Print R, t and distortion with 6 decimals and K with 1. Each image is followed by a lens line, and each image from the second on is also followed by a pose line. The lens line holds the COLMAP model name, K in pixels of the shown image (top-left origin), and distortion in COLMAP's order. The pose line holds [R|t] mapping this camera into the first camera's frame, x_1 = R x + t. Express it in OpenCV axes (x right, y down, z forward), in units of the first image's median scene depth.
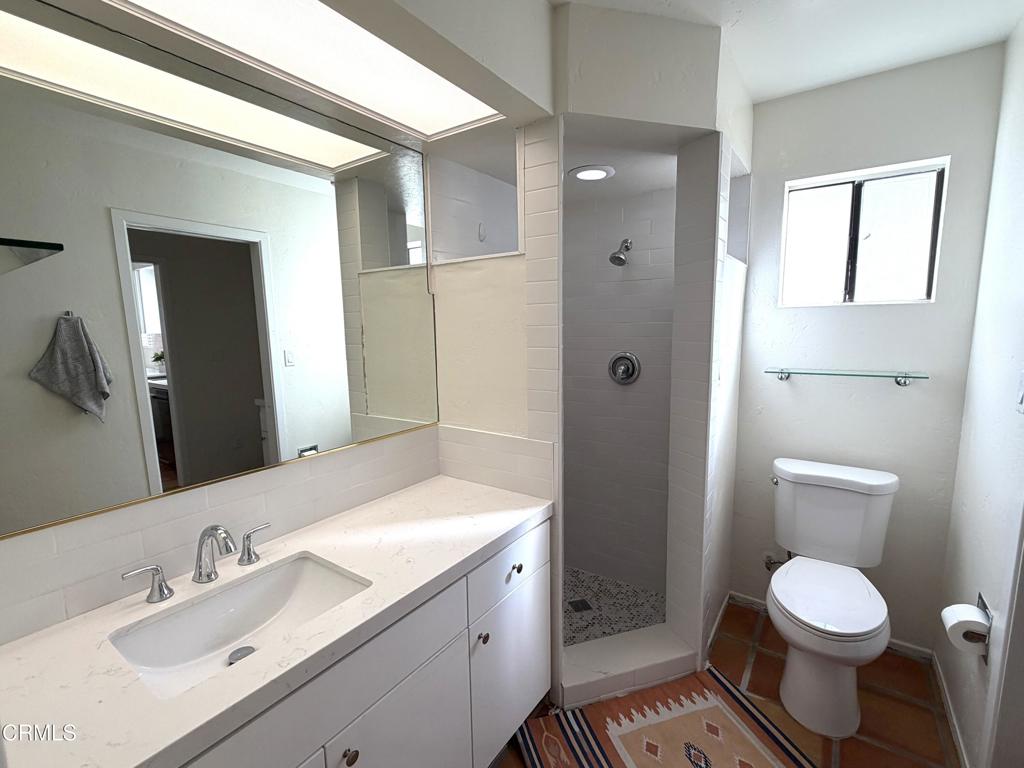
lens RADIAL K [[467.0, 0, 517.2], [0, 467.0, 385.2], [0, 0, 1]] dist [-0.004187, 0.000549]
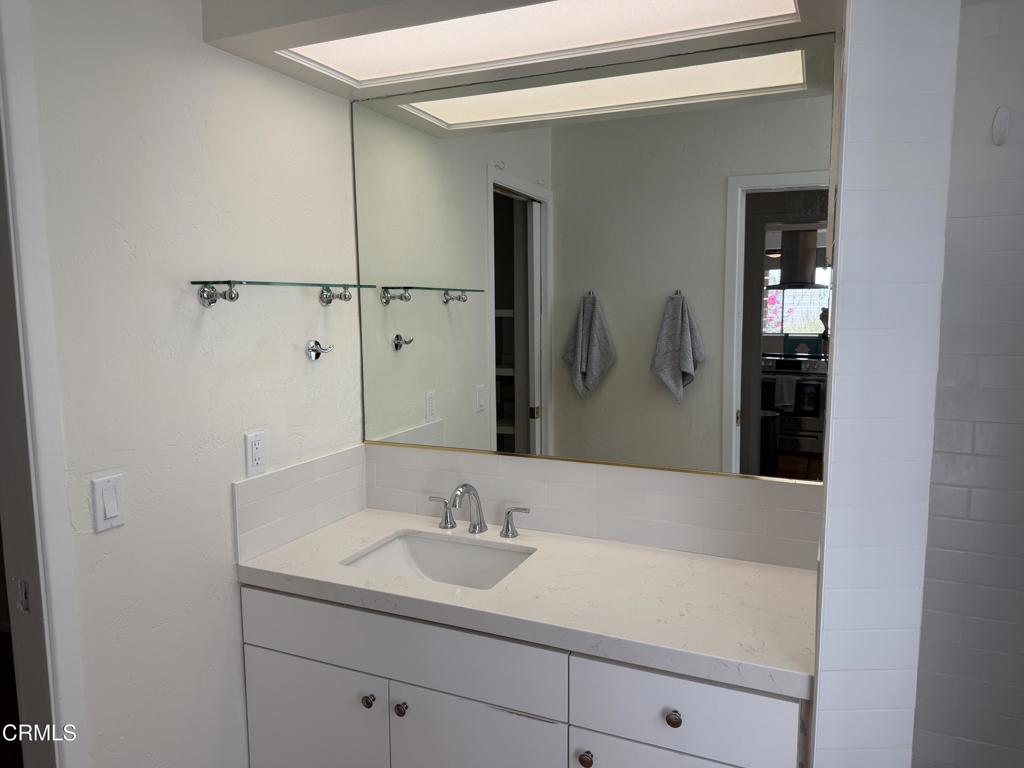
lens RADIAL K [[720.6, 0, 513.8], [0, 720.6, 385.9], [0, 0, 1]] dist [0.026405, -0.034674]
pose [[0.172569, 0.128171, -0.976623, 0.933708], [-0.131148, 0.985660, 0.106184, -0.124051], [0.976228, 0.109758, 0.186904, 0.640665]]
